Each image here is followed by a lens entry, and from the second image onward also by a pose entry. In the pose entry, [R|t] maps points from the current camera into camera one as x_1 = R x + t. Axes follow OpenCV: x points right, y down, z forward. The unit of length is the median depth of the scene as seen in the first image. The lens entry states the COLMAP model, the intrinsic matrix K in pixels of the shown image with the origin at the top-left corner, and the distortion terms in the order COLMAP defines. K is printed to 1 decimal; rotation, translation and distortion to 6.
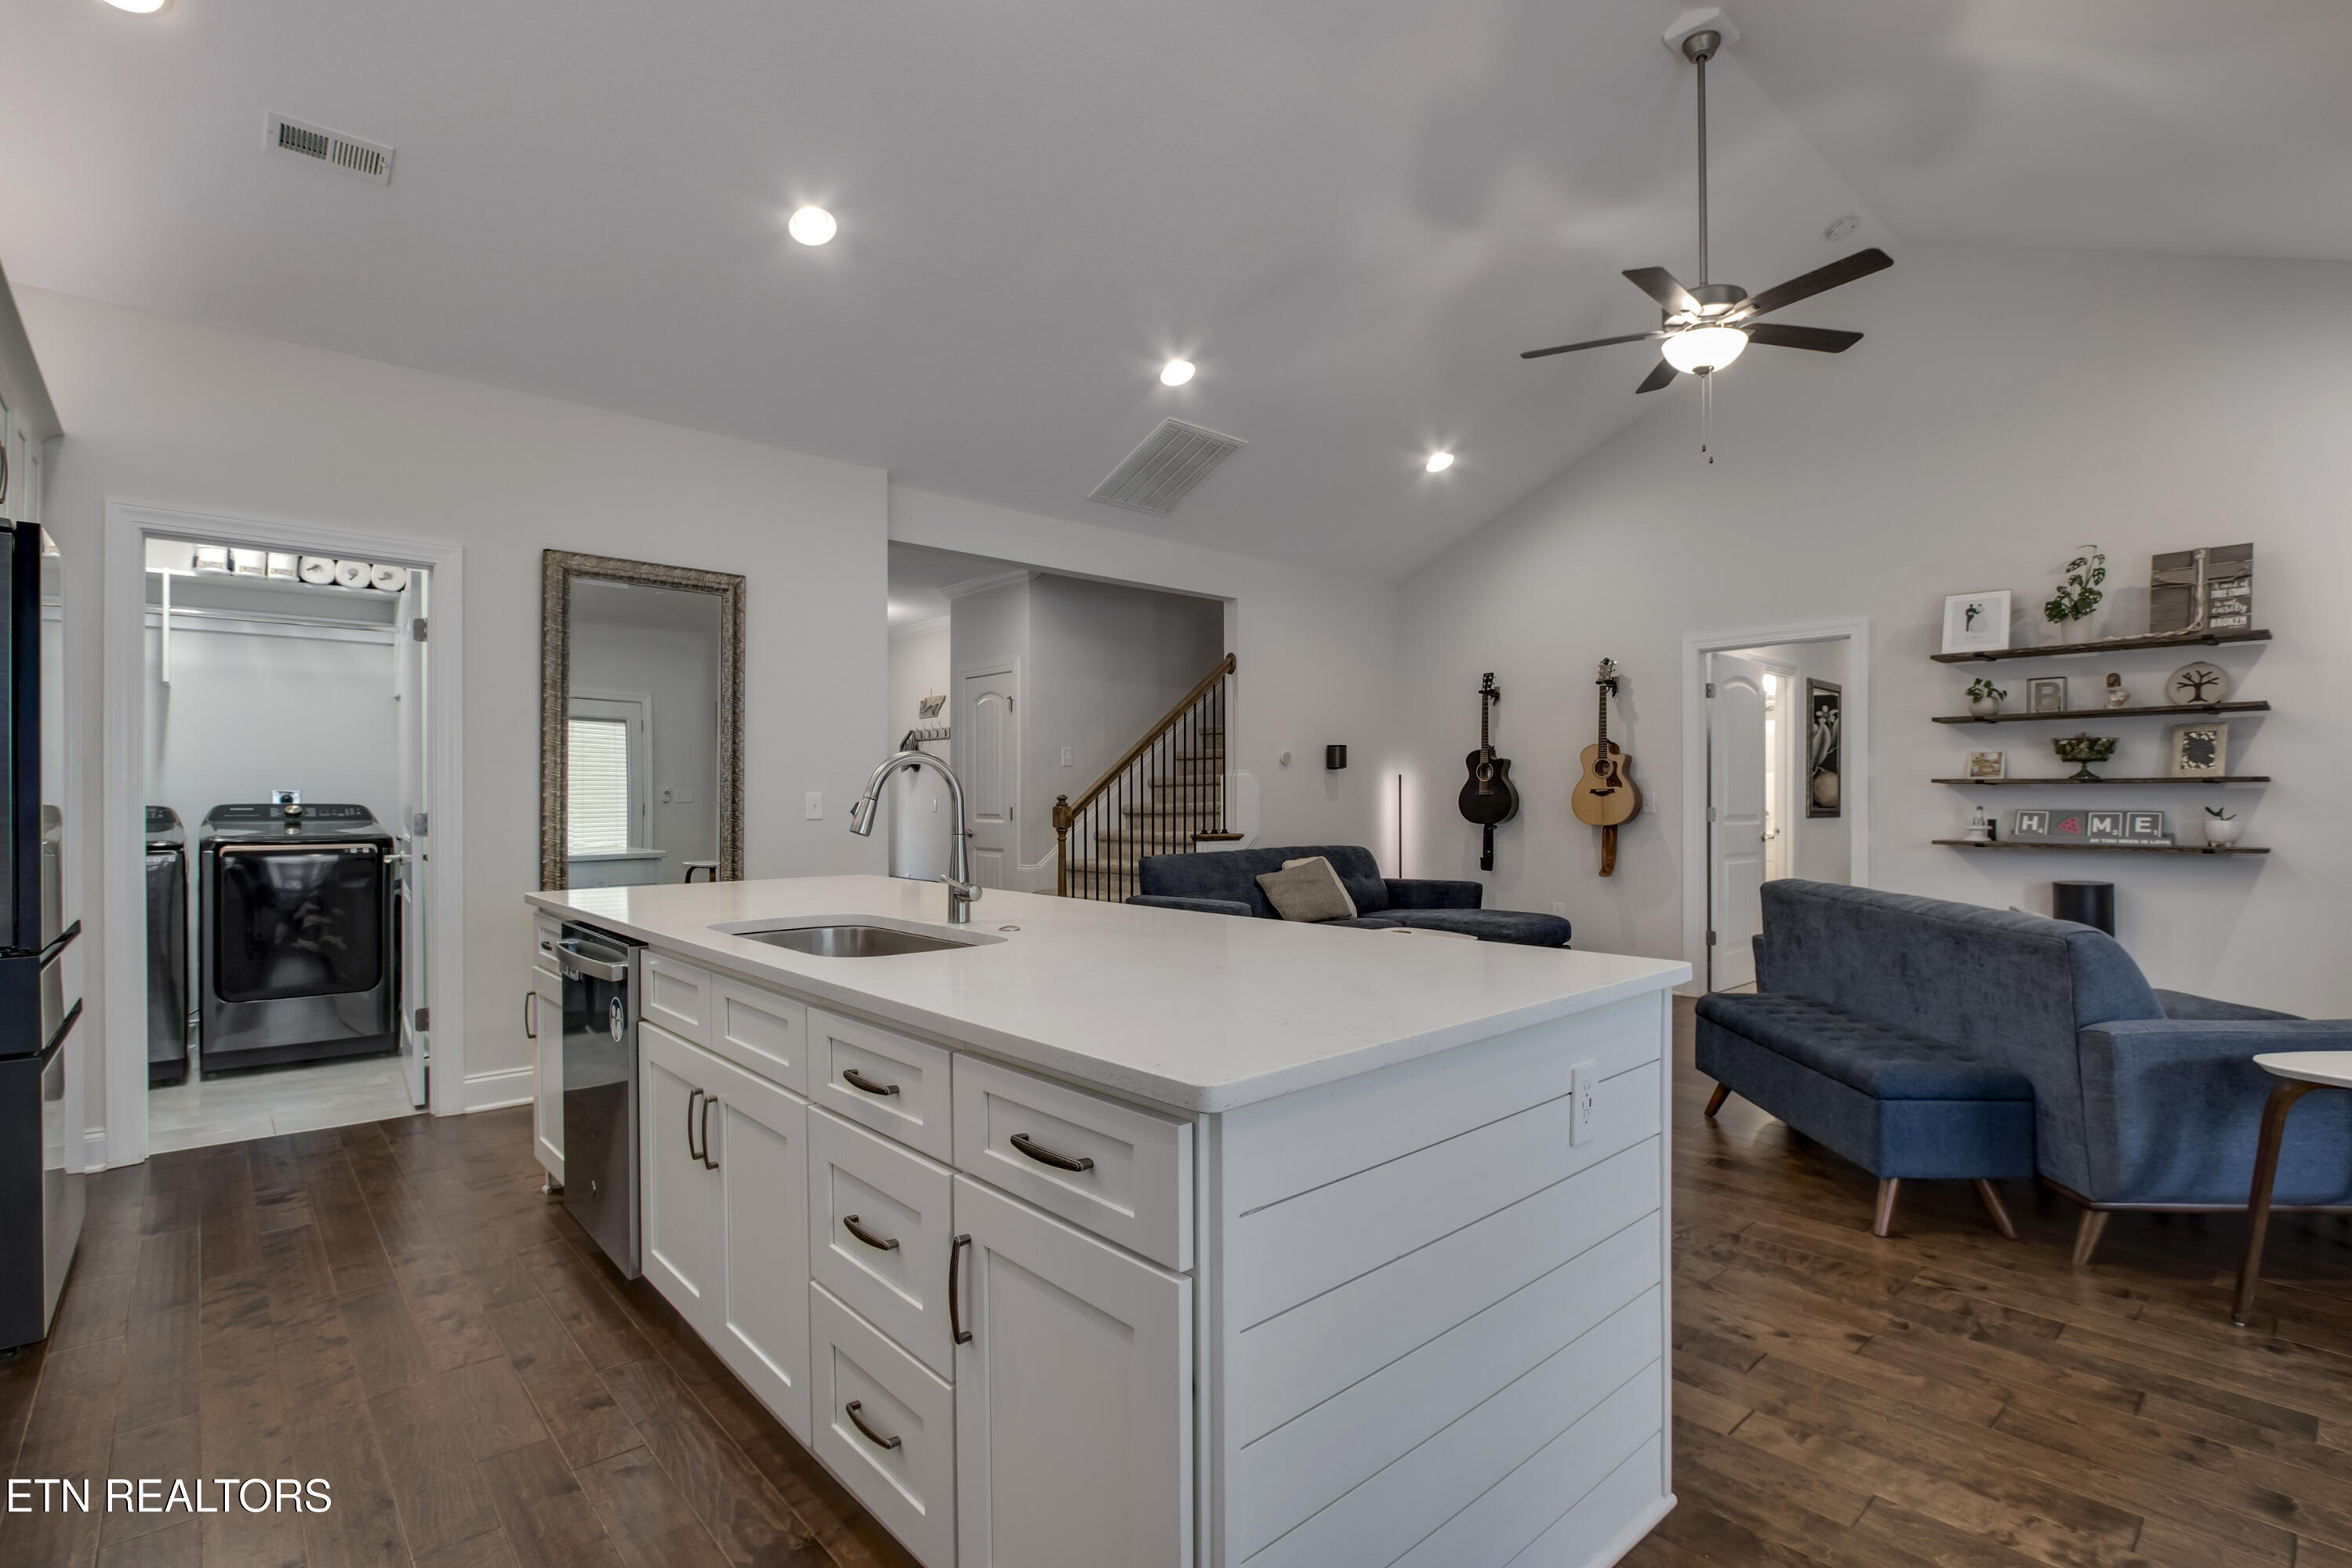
lens RADIAL K [[1099.5, 0, 1181.7], [0, 1099.5, 802.9], [0, 0, 1]] dist [-0.029554, 0.006046]
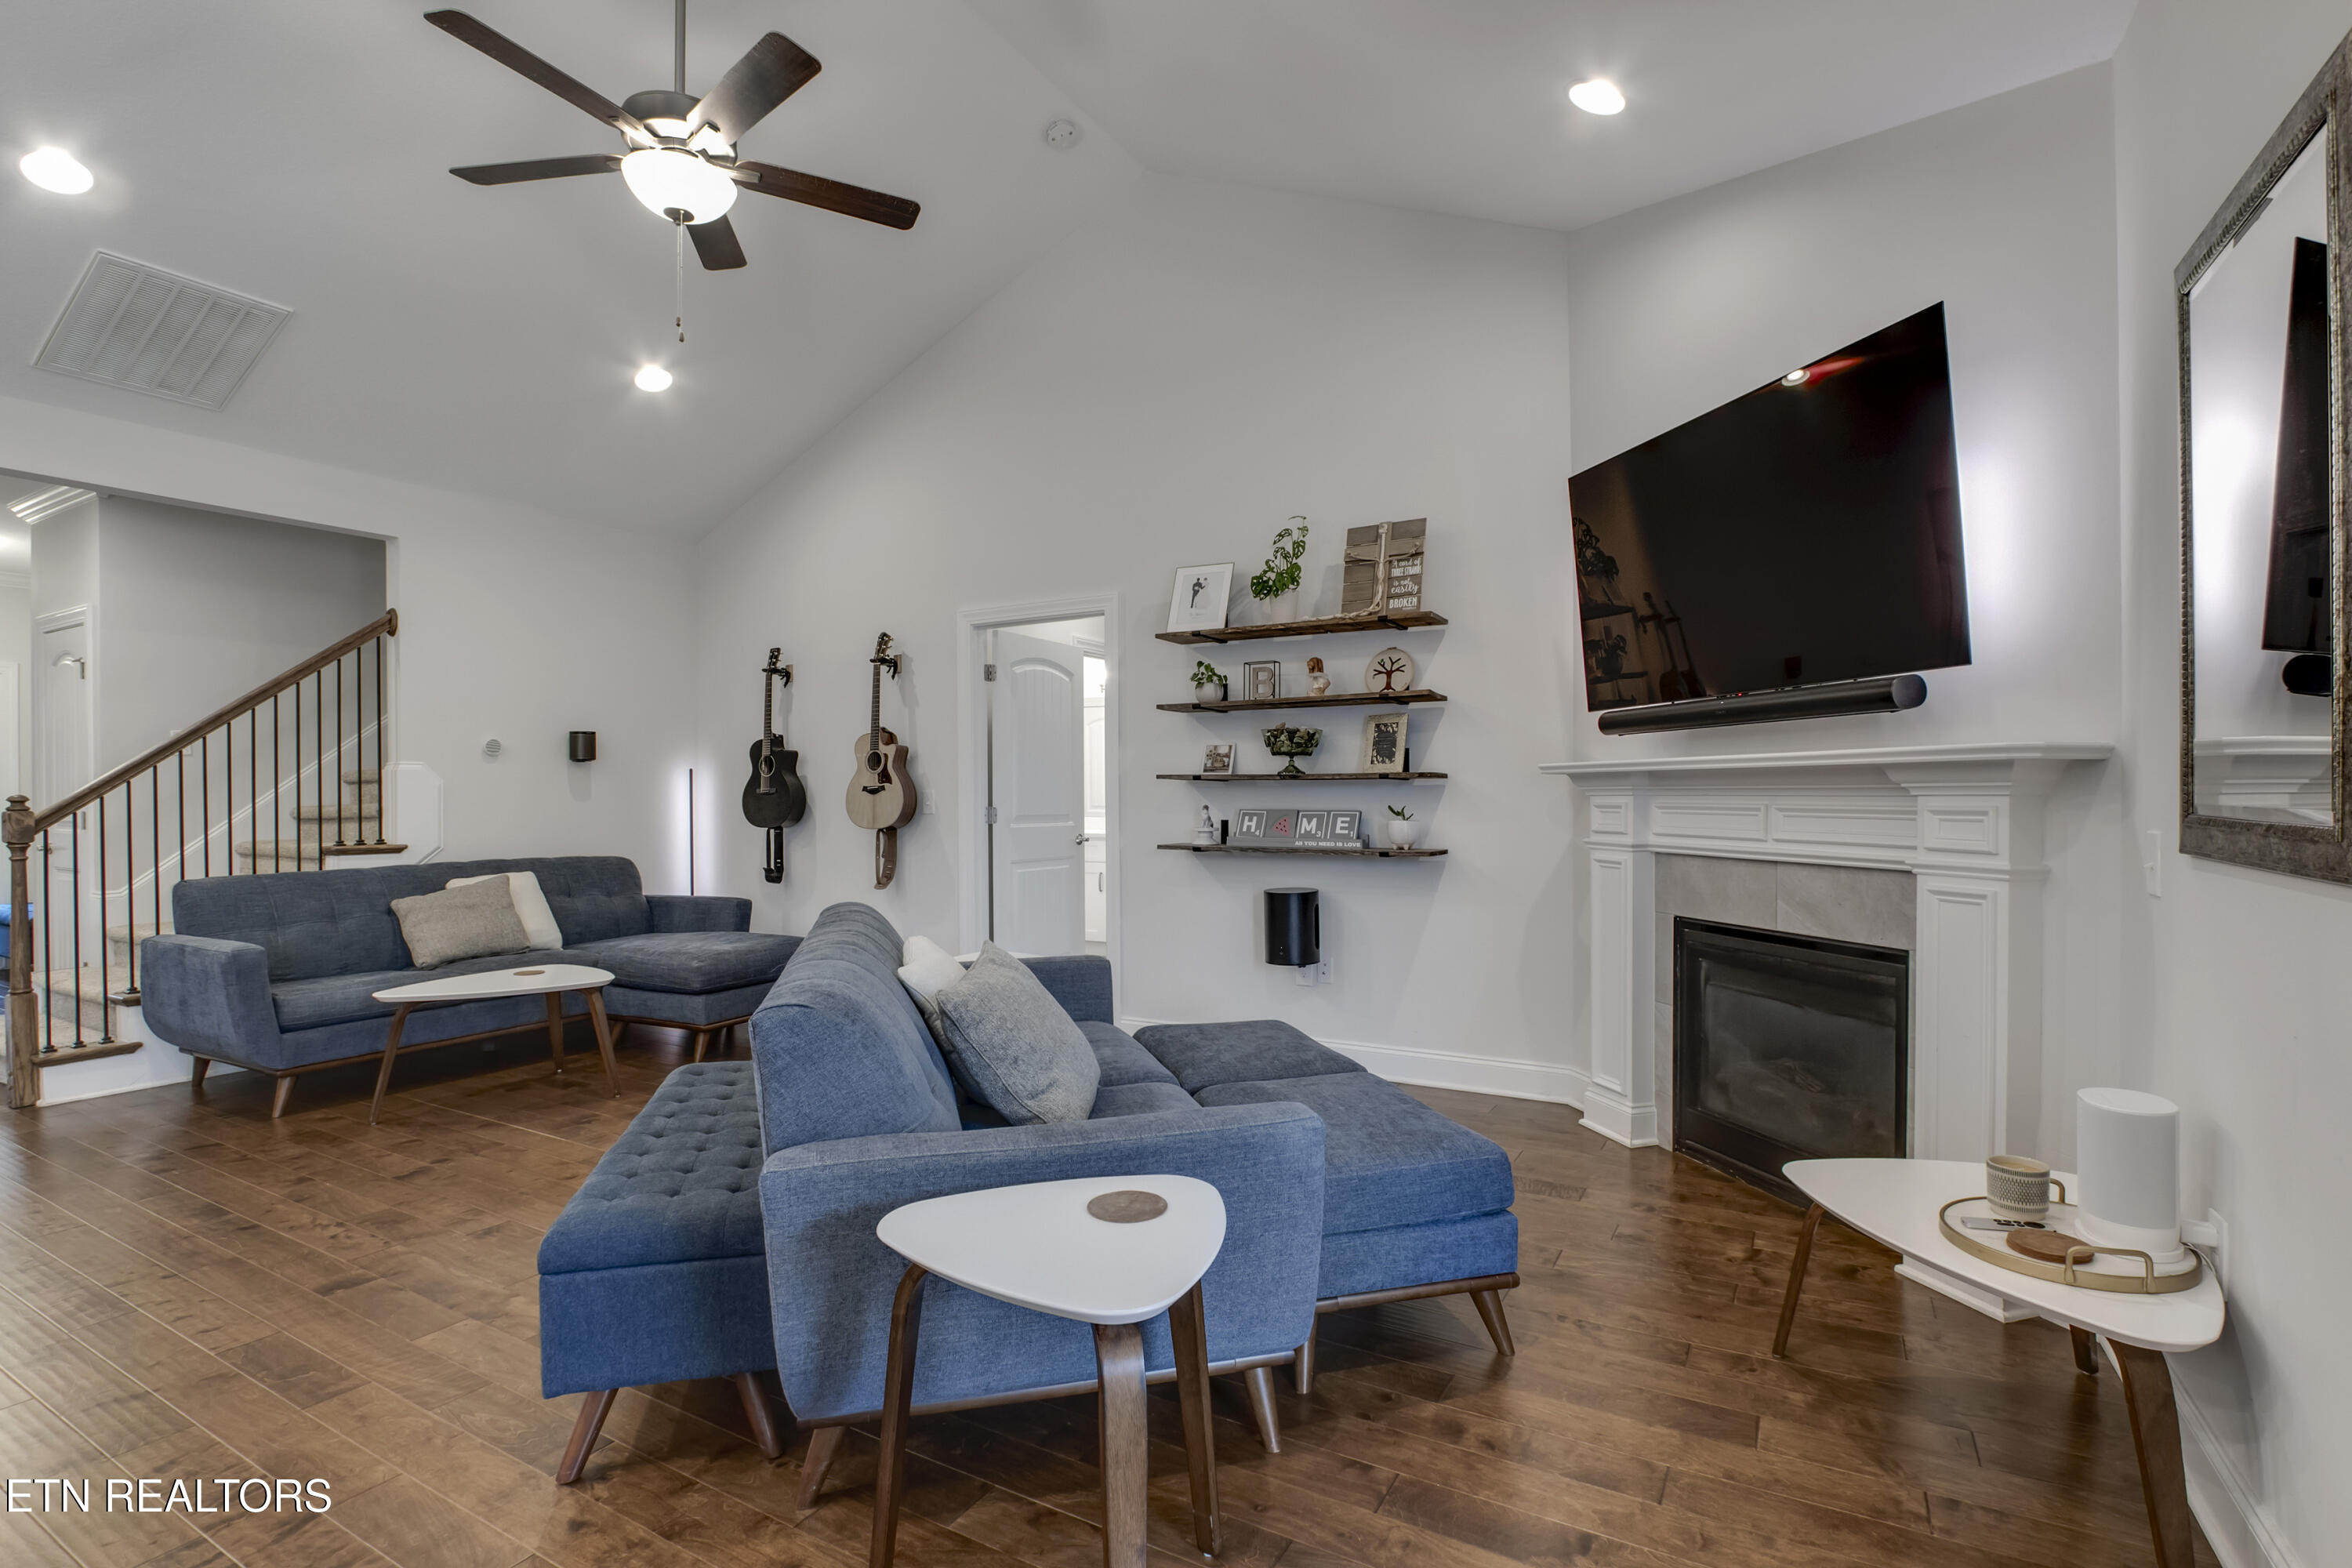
lens RADIAL K [[1099.5, 0, 1170.1], [0, 1099.5, 802.9], [0, 0, 1]] dist [-0.029554, 0.006046]
pose [[0.950088, -0.004999, 0.311941, 0.427854], [0.004057, 0.999985, 0.003671, -0.002223], [-0.311954, -0.002222, 0.950095, 0.151324]]
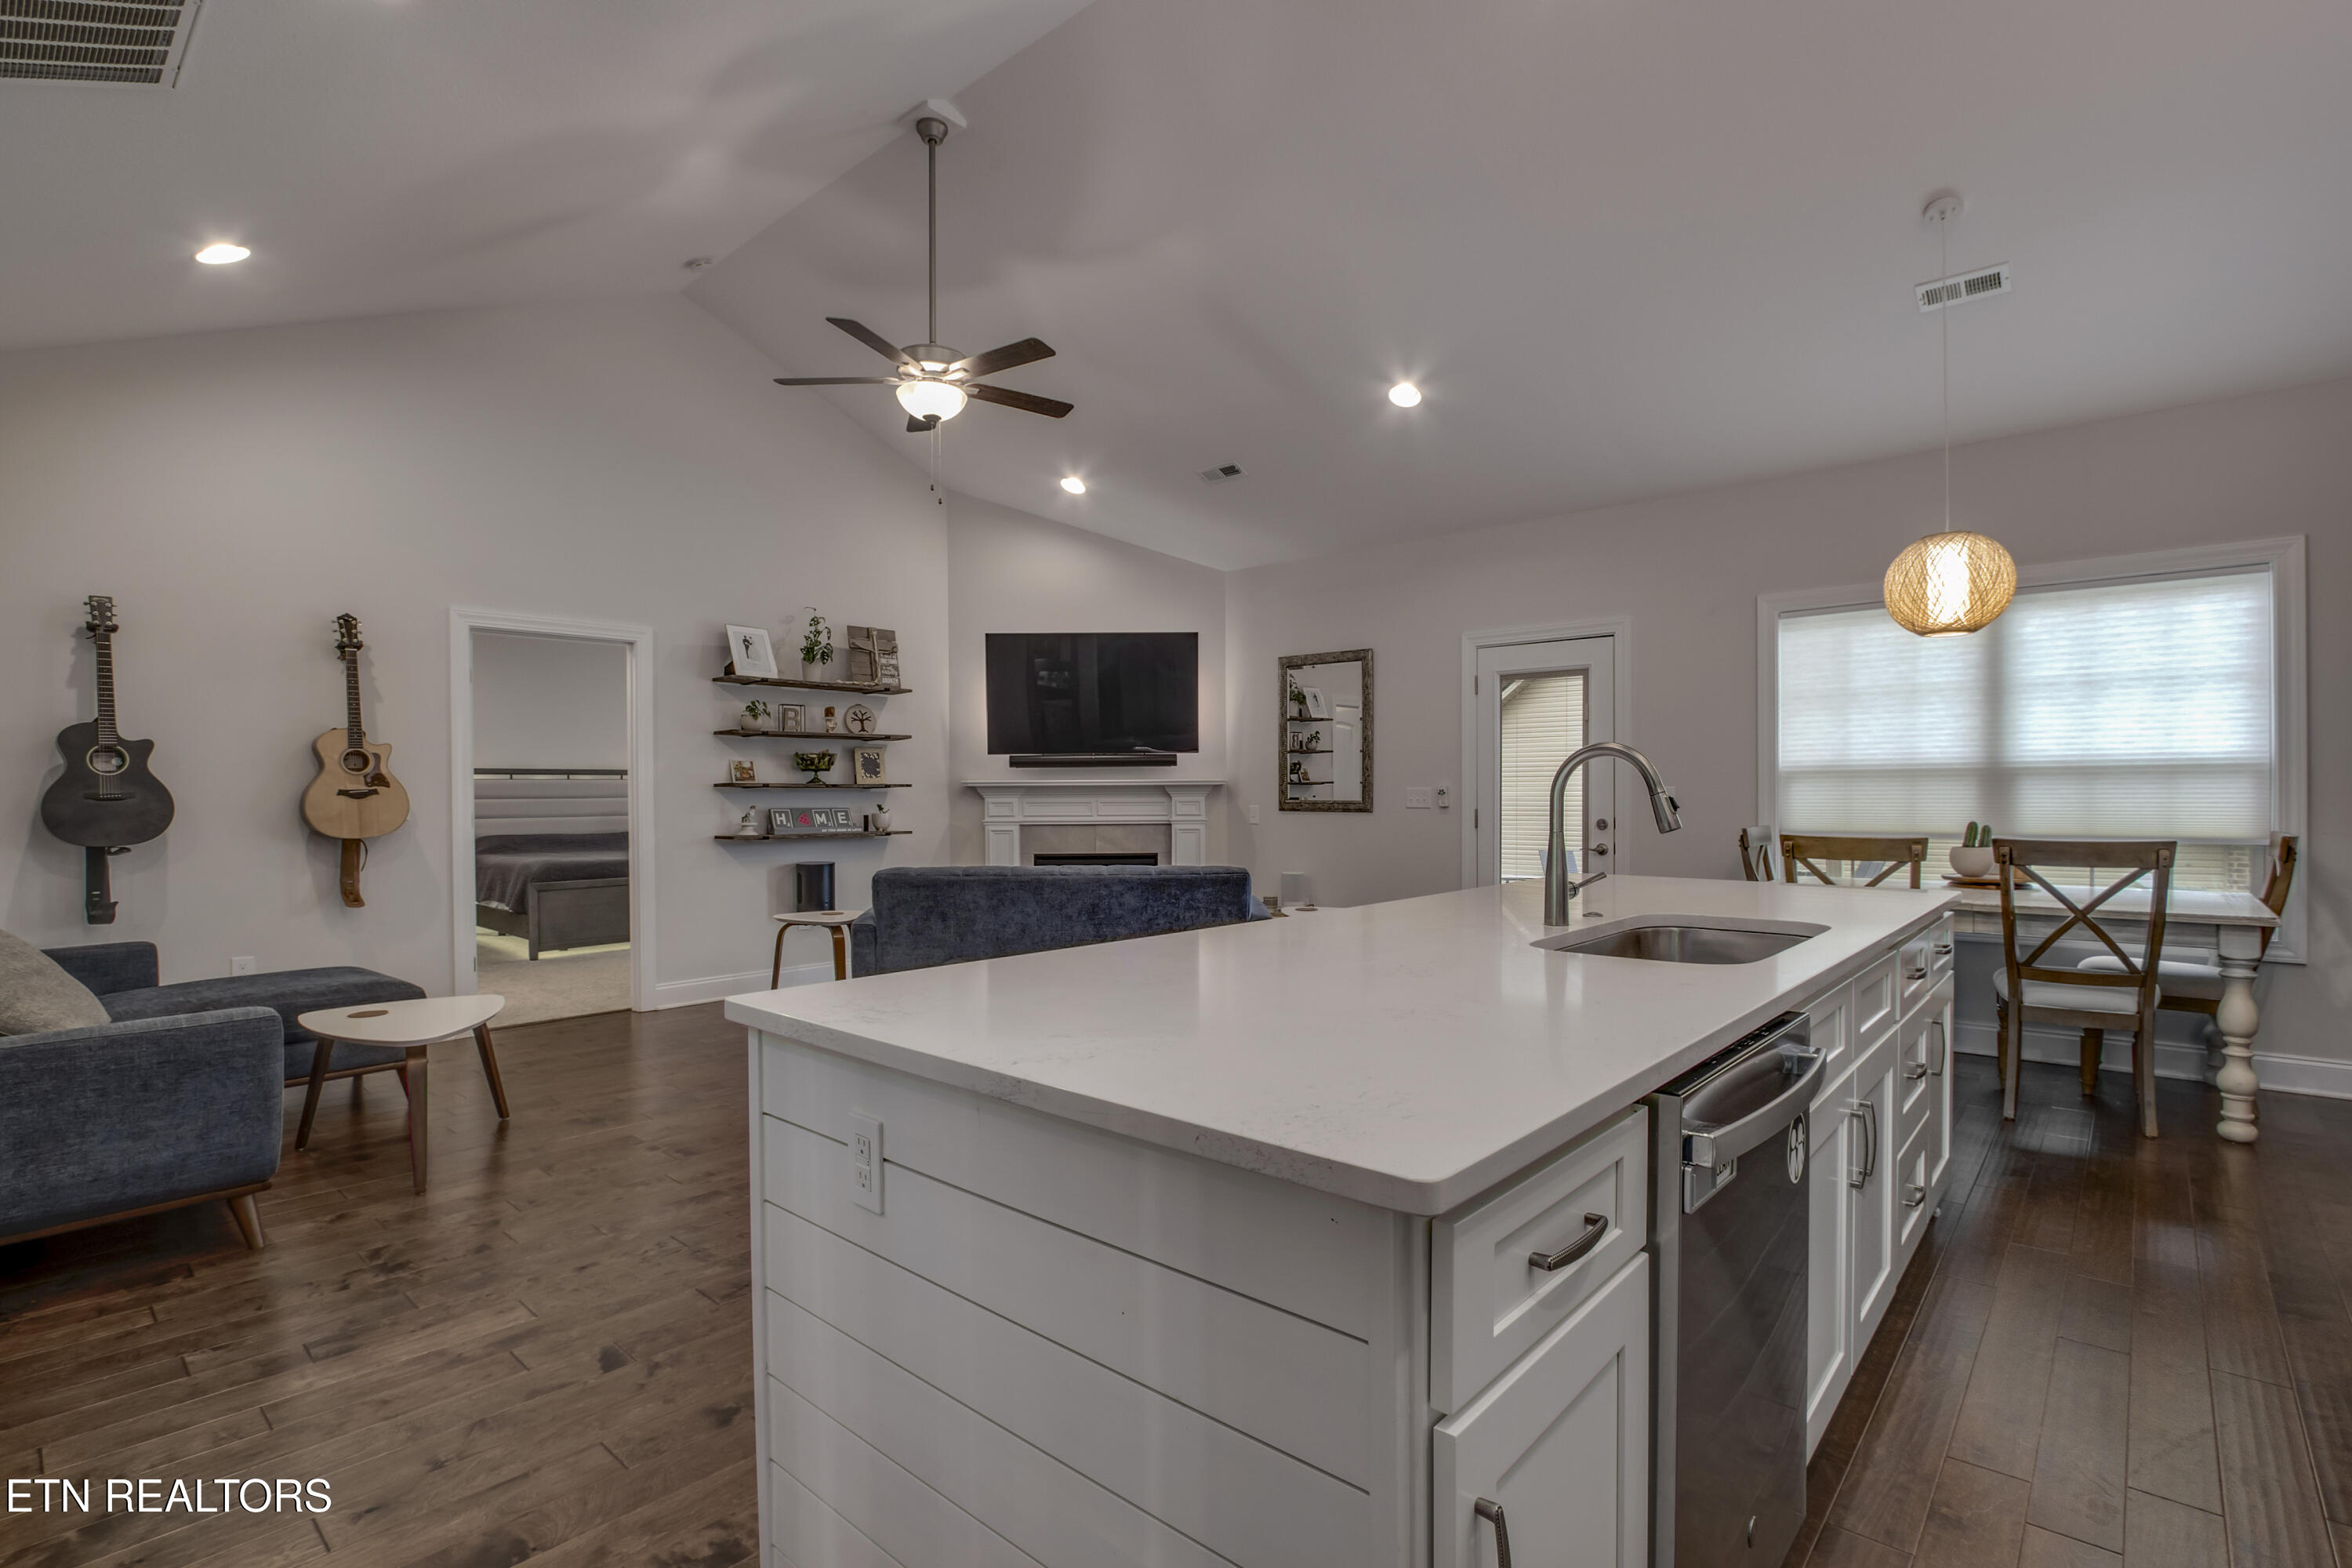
lens RADIAL K [[1099.5, 0, 1175.7], [0, 1099.5, 796.9], [0, 0, 1]] dist [-0.029554, 0.006046]
pose [[-0.110377, 0.000029, 0.993890, -0.514916], [0.011370, 0.999935, 0.001234, -0.003122], [-0.993825, 0.011436, -0.110370, 0.671241]]
